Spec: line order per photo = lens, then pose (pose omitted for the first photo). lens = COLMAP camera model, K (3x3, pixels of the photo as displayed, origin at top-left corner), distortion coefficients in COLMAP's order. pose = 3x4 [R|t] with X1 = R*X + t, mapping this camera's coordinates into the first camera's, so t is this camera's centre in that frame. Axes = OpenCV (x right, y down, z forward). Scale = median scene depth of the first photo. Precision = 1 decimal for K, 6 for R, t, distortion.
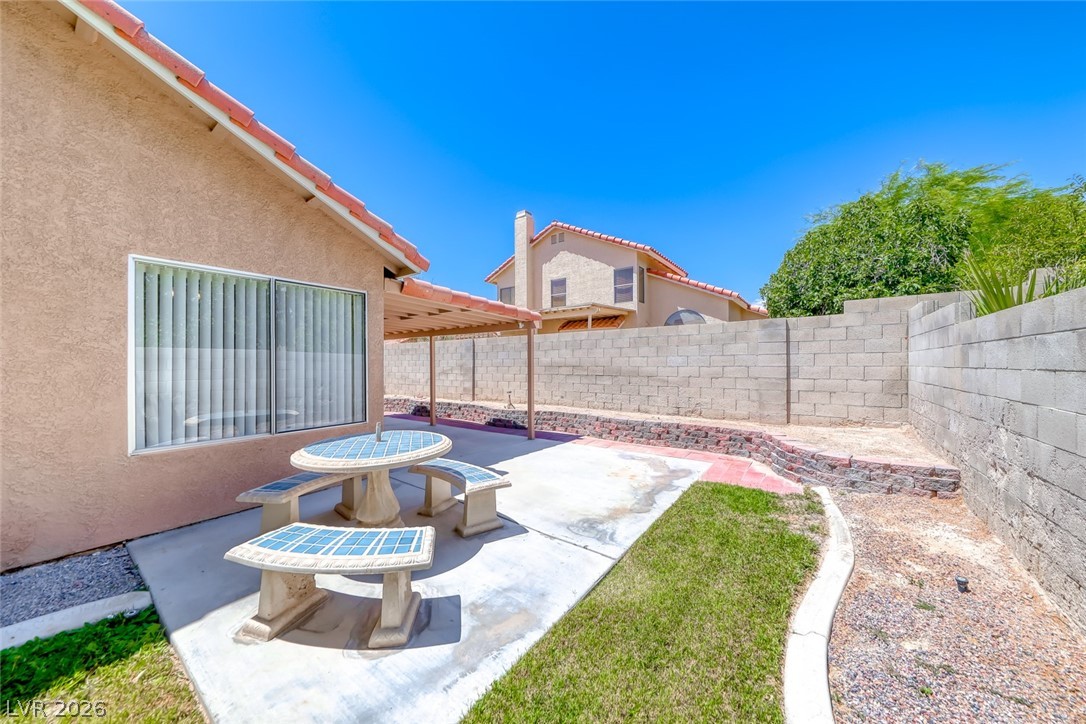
lens RADIAL K [[373.5, 0, 541.5], [0, 373.5, 365.0], [0, 0, 1]] dist [0.000993, -0.001569]
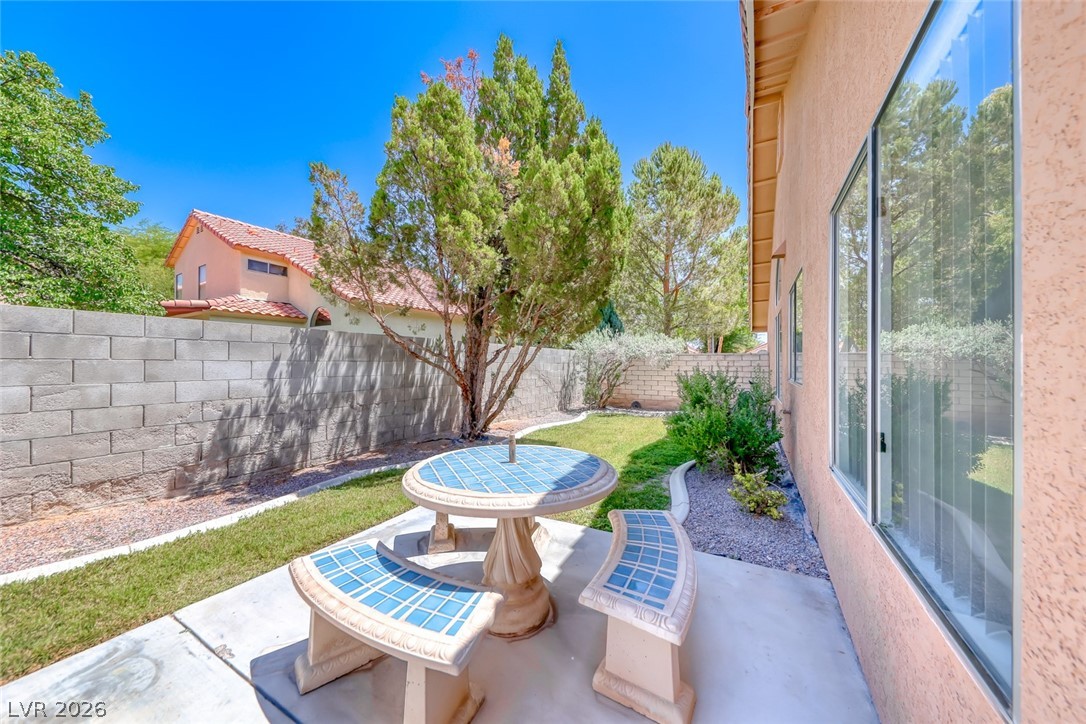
lens RADIAL K [[373.5, 0, 543.9], [0, 373.5, 361.9], [0, 0, 1]] dist [0.000993, -0.001569]
pose [[-0.991560, -0.003183, -0.129609, -0.170826], [-0.002361, 0.999976, -0.006492, 0.009924], [0.129626, -0.006131, -0.991544, 0.716667]]
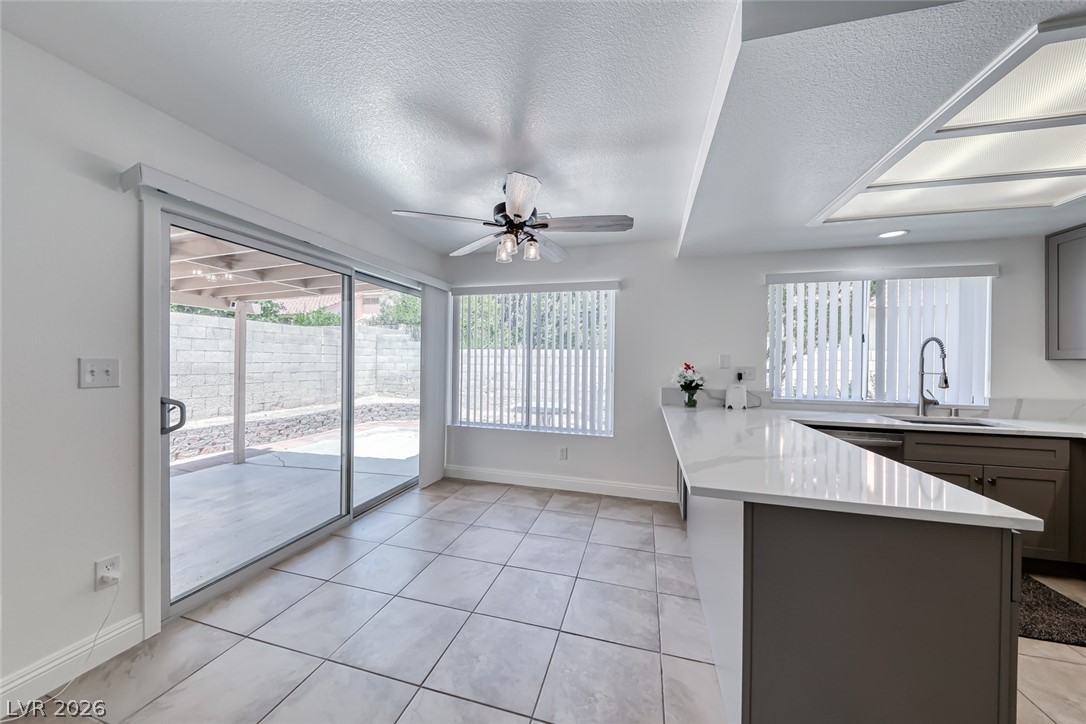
lens RADIAL K [[373.5, 0, 540.6], [0, 373.5, 361.5], [0, 0, 1]] dist [0.000993, -0.001569]
pose [[-0.352900, -0.003519, 0.935654, -0.947174], [-0.012920, 0.999916, -0.001112, -0.009034], [-0.935572, -0.012481, -0.352916, 0.727798]]
